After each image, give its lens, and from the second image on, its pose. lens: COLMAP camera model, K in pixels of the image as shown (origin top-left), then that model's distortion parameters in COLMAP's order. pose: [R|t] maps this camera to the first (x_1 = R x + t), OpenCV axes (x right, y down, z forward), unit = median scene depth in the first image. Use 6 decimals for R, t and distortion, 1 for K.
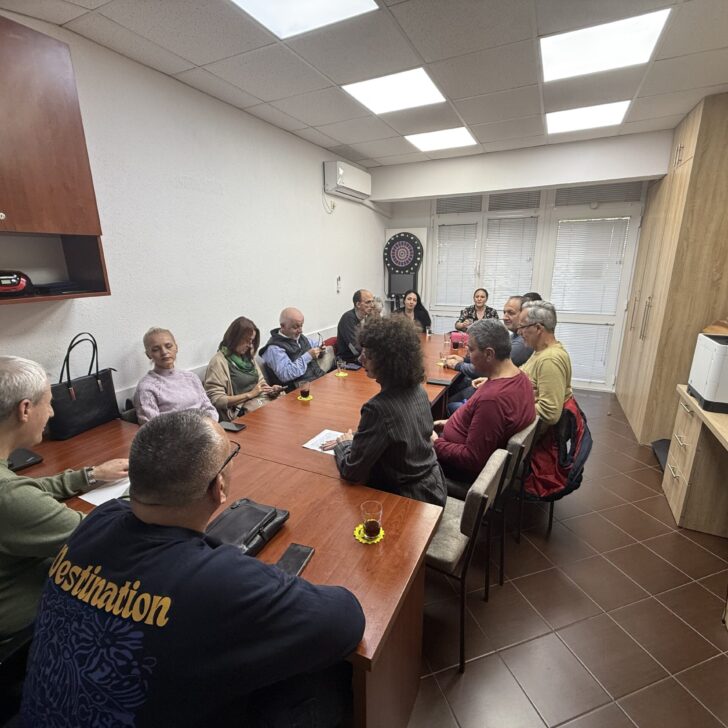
lens RADIAL K [[384.1, 0, 362.7], [0, 384.1, 363.7], [0, 0, 1]] dist [0.000359, 0.000723]
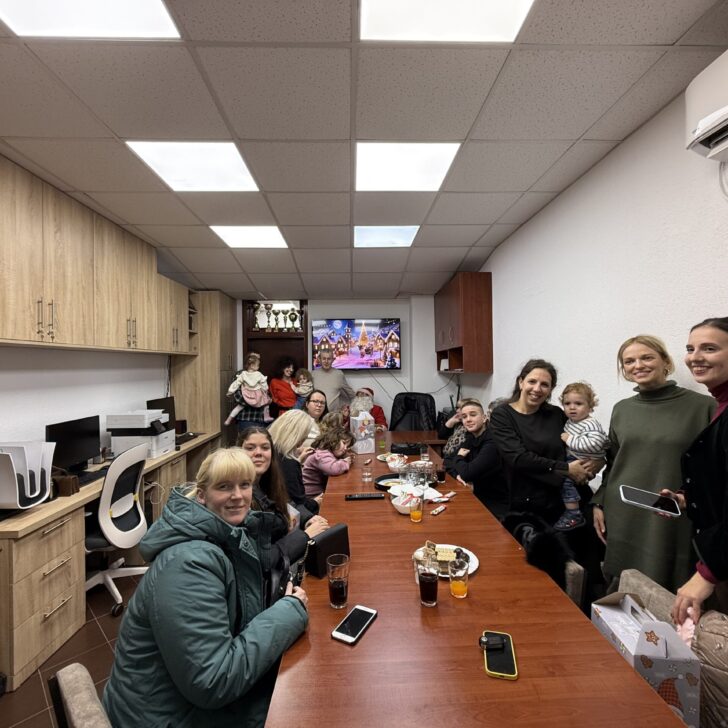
lens RADIAL K [[384.1, 0, 367.0], [0, 384.1, 364.1], [0, 0, 1]] dist [0.000359, 0.000723]
pose [[0.877778, -0.003393, 0.479056, 0.002009], [0.132184, 0.962872, -0.235383, -0.033687], [-0.460471, 0.269938, 0.845636, 0.198923]]
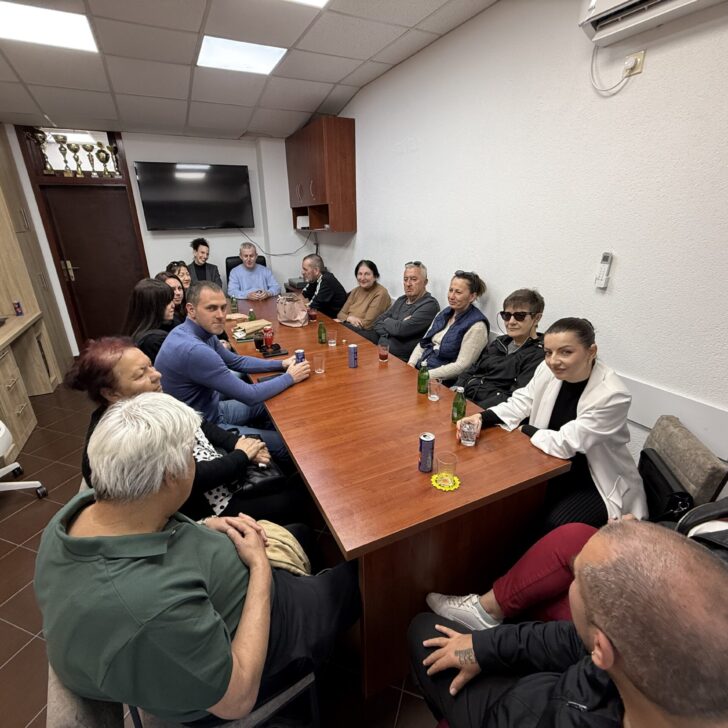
lens RADIAL K [[384.1, 0, 360.4], [0, 384.1, 364.5], [0, 0, 1]] dist [0.000359, 0.000723]
pose [[0.600469, -0.291288, 0.744707, -0.133322], [0.216758, 0.955717, 0.199049, -0.077001], [-0.769710, 0.041899, 0.637017, 0.262748]]
